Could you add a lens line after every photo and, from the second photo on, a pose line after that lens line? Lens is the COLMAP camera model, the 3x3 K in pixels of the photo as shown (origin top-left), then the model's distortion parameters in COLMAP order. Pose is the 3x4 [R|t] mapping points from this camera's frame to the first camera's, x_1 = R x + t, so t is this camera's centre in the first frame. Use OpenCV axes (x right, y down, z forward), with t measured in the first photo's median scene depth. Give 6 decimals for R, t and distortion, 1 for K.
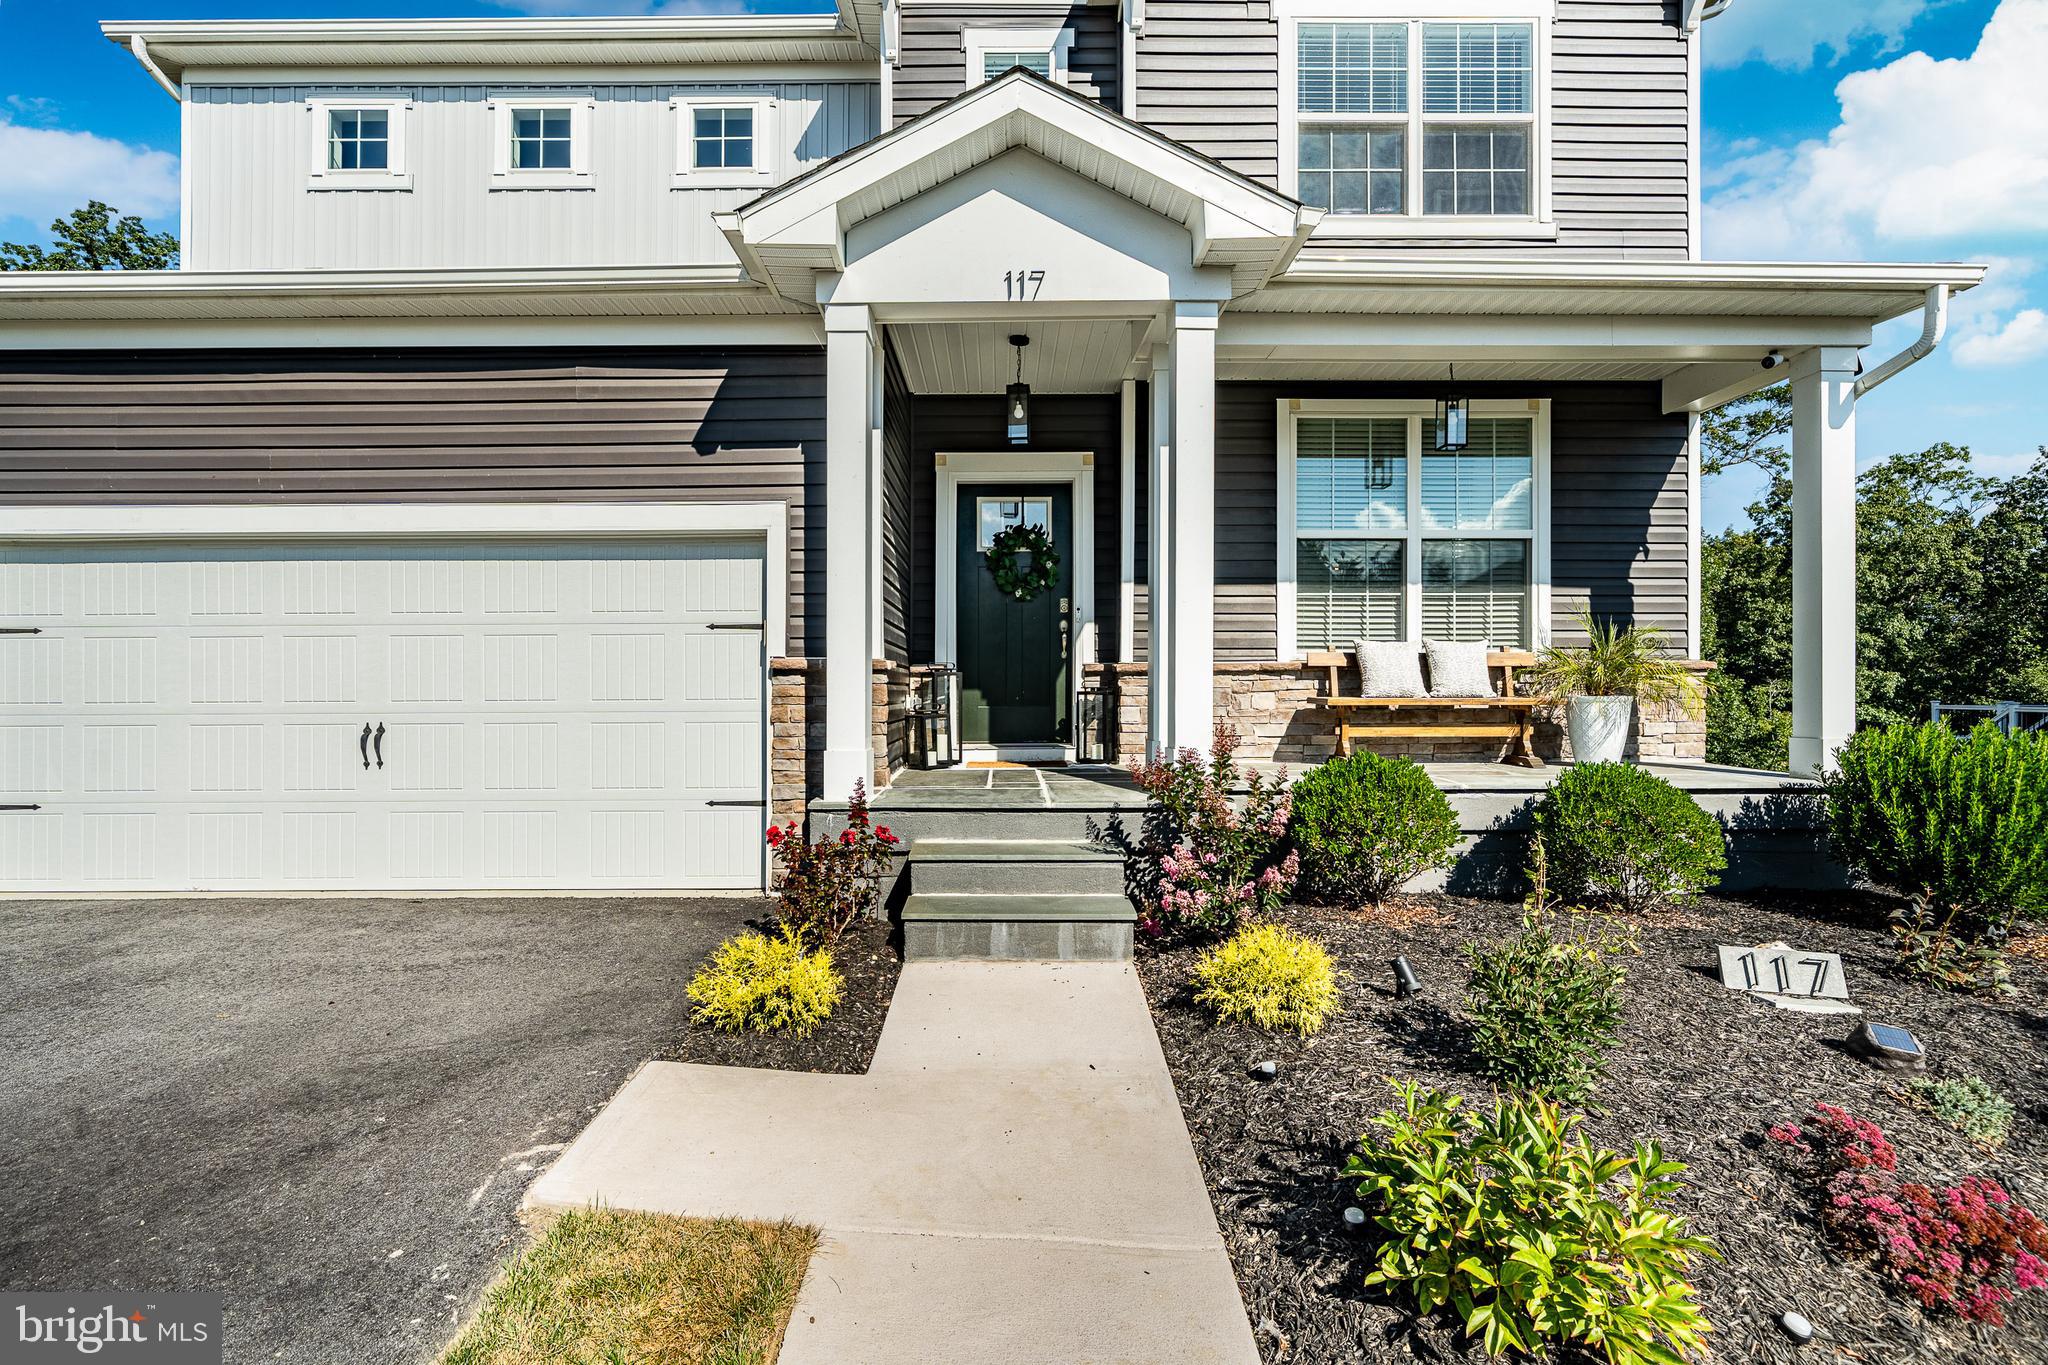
lens RADIAL K [[971.7, 0, 1018.9], [0, 971.7, 689.0], [0, 0, 1]] dist [-0.008627, 0.000198]
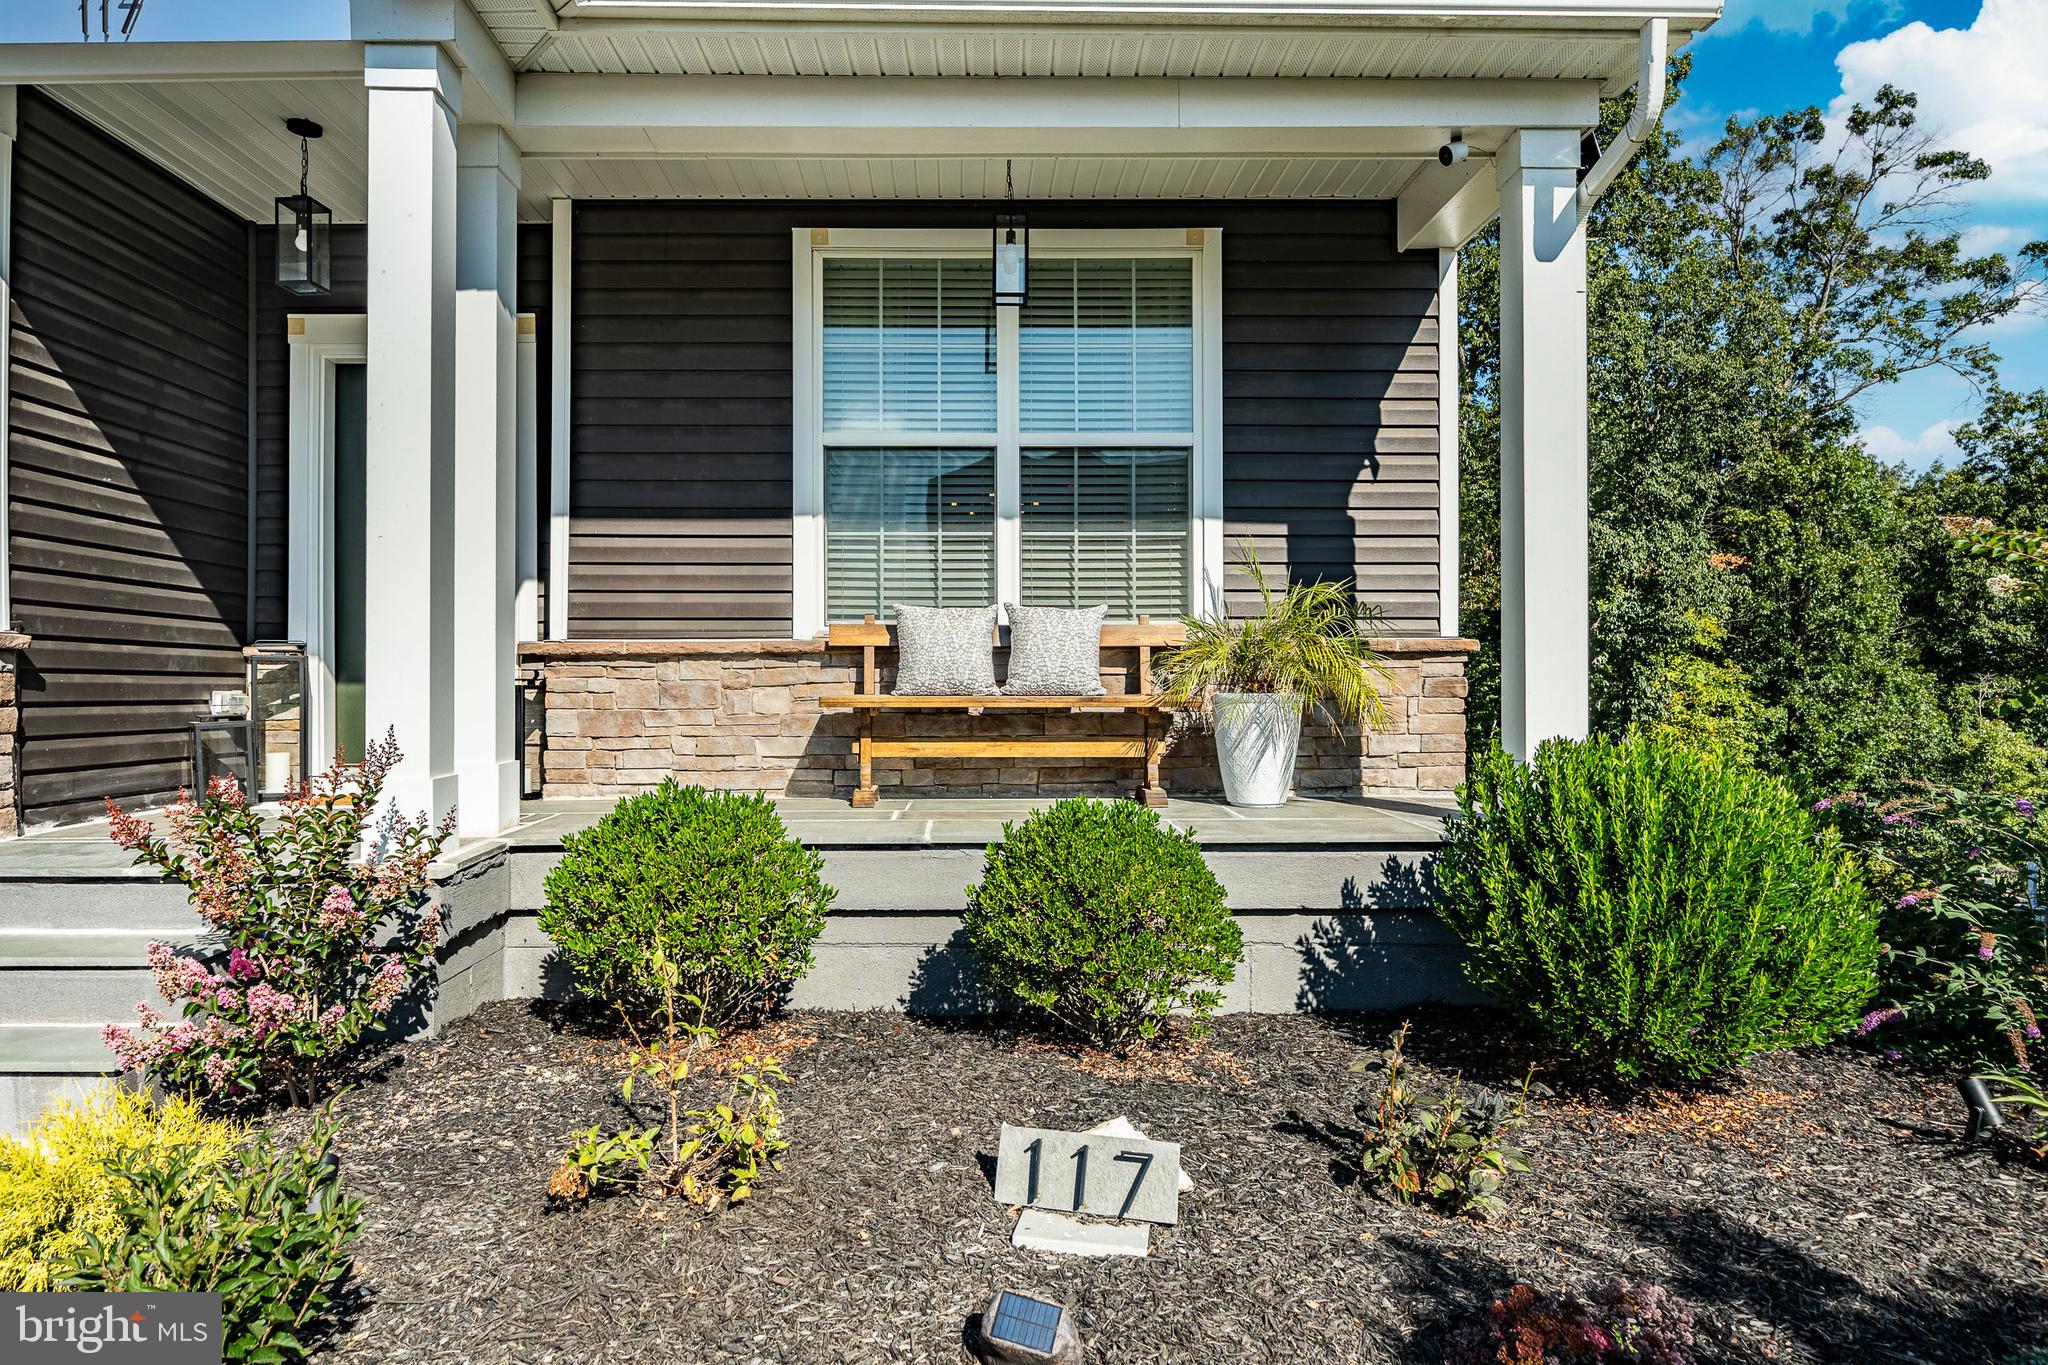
lens RADIAL K [[1351.1, 0, 1024.2], [0, 1351.1, 679.2], [0, 0, 1]] dist [-0.004067, -0.002612]
pose [[0.999993, 0.001146, 0.003432, 0.415793], [-0.001125, 0.999980, -0.006272, 0.003589], [-0.003439, 0.006268, 0.999974, 0.111587]]
